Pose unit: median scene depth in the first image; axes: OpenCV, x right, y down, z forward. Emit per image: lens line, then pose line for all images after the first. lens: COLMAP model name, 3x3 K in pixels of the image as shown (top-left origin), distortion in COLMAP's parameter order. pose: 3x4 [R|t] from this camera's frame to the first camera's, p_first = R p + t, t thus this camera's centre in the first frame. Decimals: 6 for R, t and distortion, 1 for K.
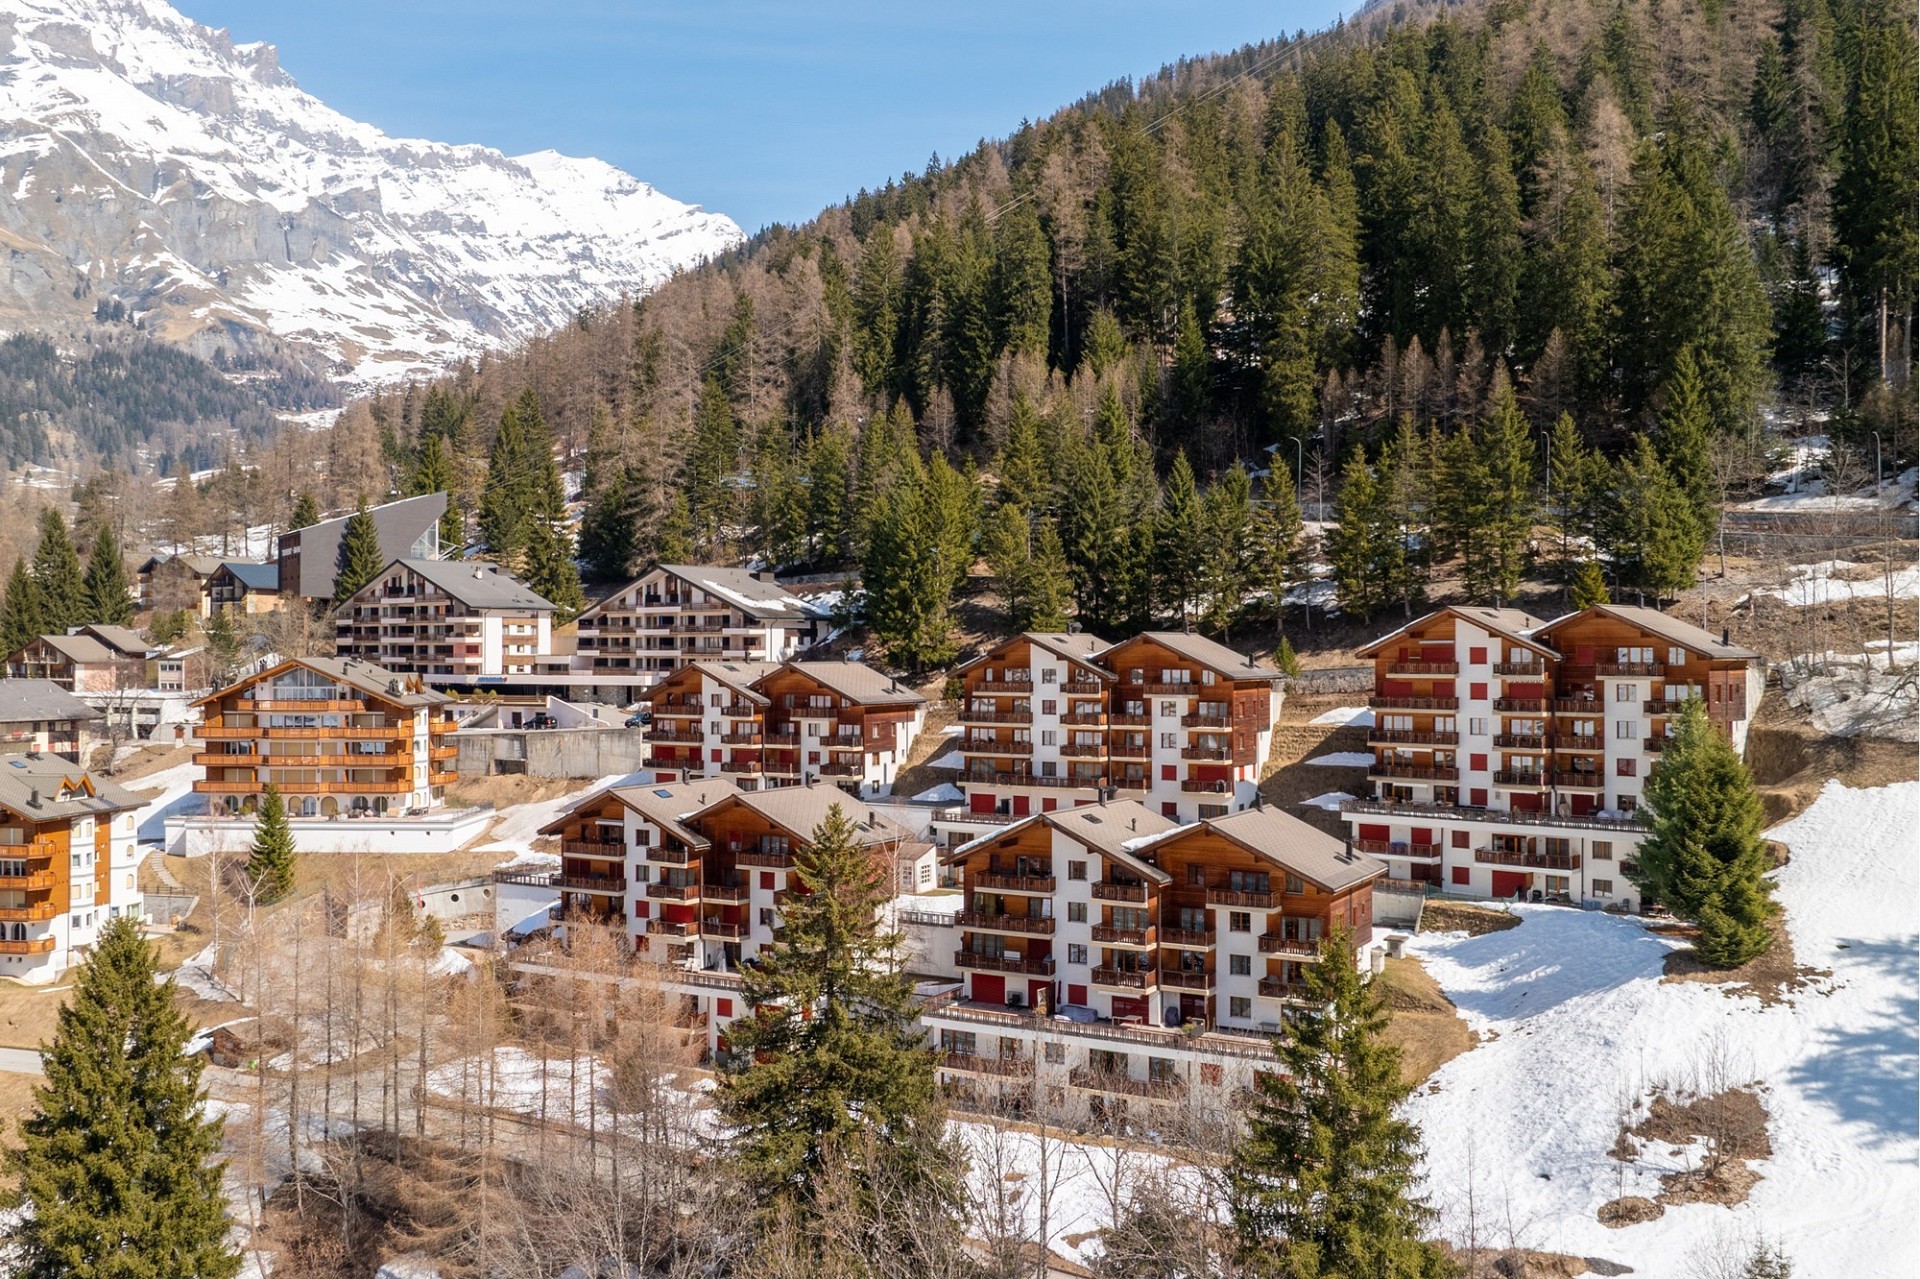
lens RADIAL K [[1618.9, 0, 960.0], [0, 1618.9, 639.5], [0, 0, 1]] dist [0.001272, -0.064741]
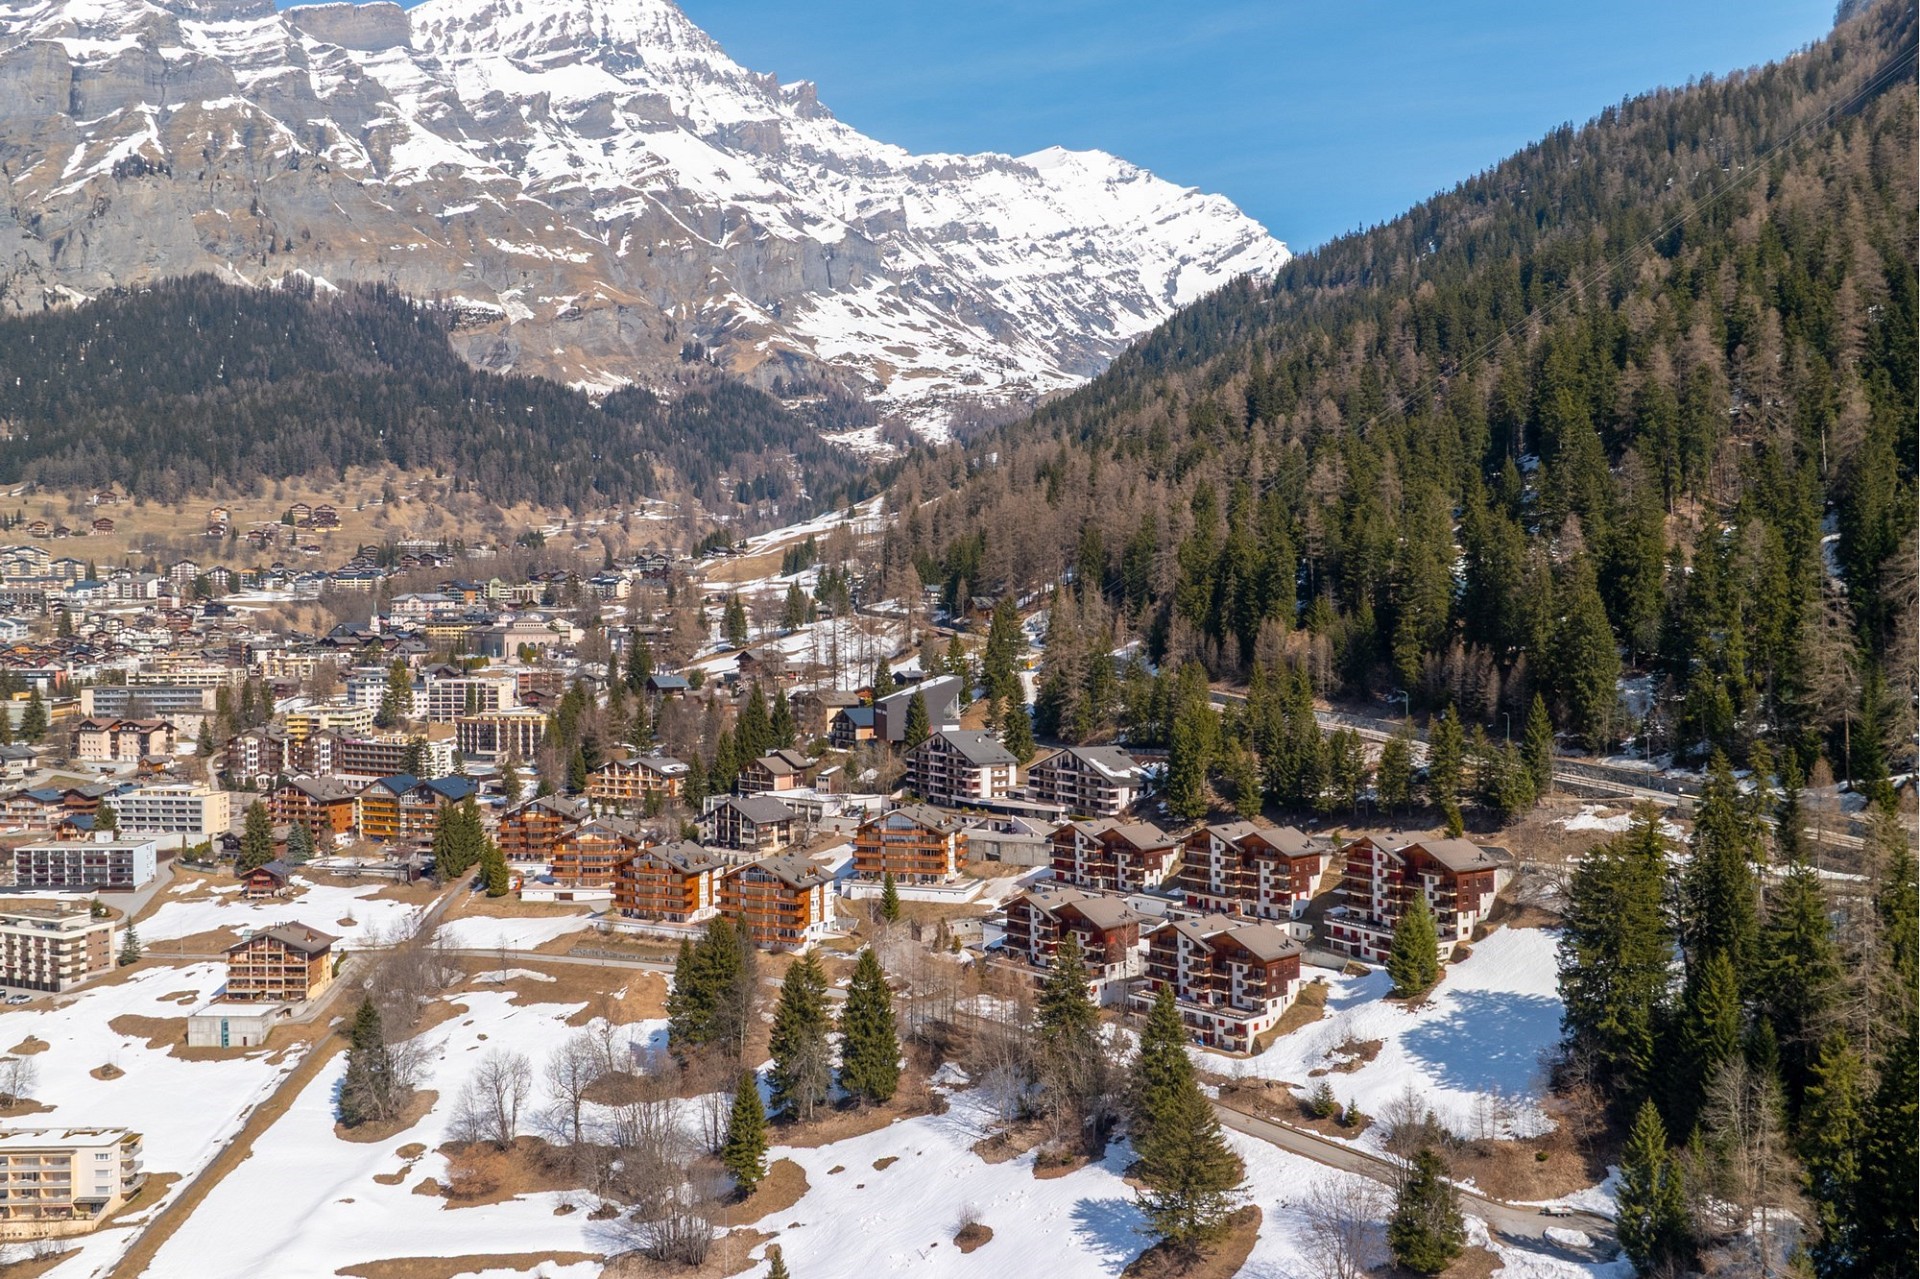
lens RADIAL K [[1601.0, 0, 960.0], [0, 1601.0, 639.5], [0, 0, 1]] dist [-0.003312, -0.054030]
pose [[0.952141, 0.003169, -0.305643, 0.278134], [0.004559, 0.999688, 0.024568, -0.227790], [0.305626, -0.024786, 0.951829, -0.862931]]
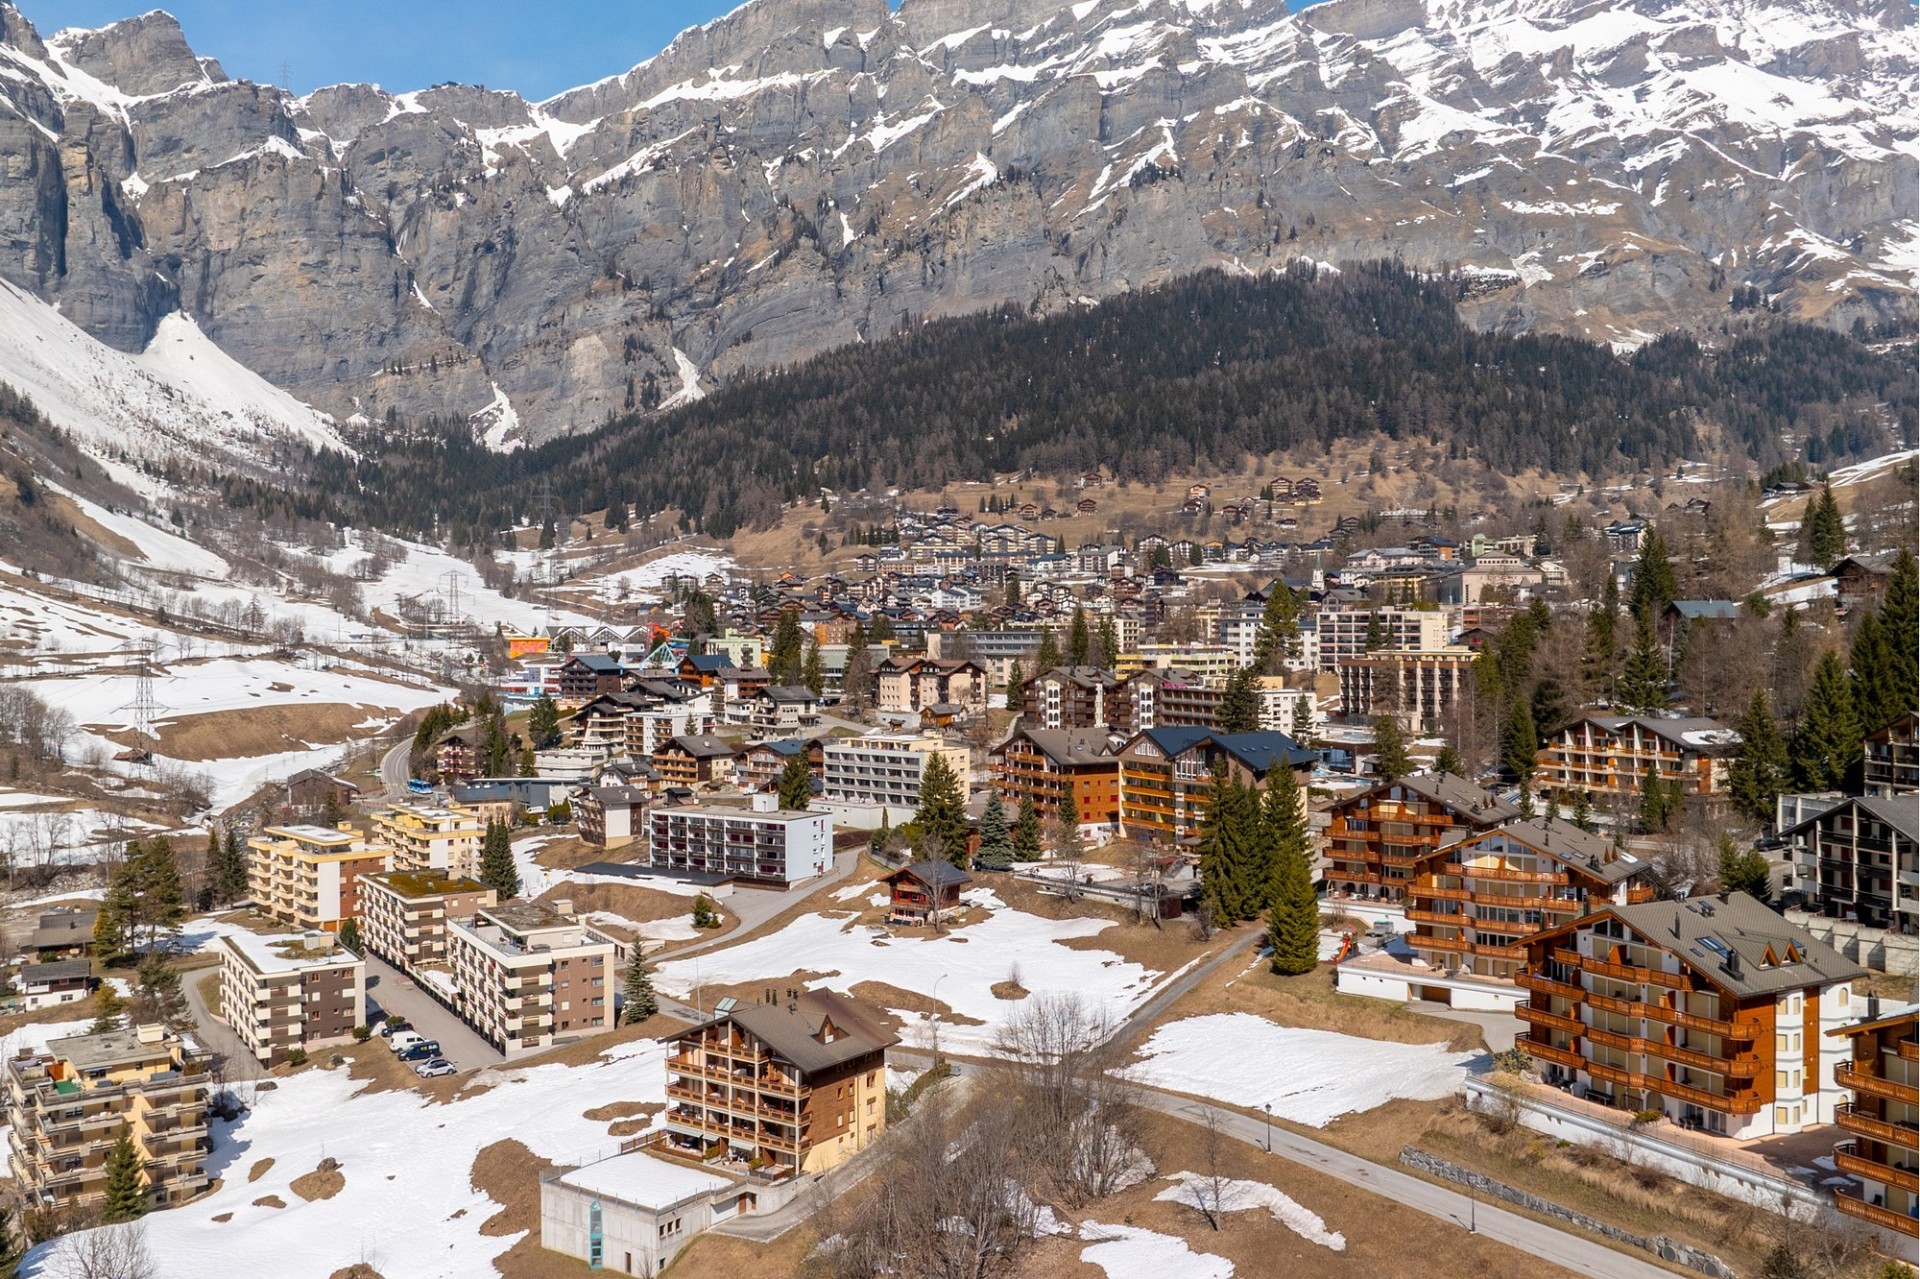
lens RADIAL K [[1598.4, 0, 960.0], [0, 1598.4, 639.5], [0, 0, 1]] dist [-0.005548, -0.048153]
pose [[0.594629, 0.002029, -0.803998, -0.261355], [0.009259, 0.999913, 0.009372, -0.062187], [0.803947, -0.013017, 0.594558, 0.169912]]
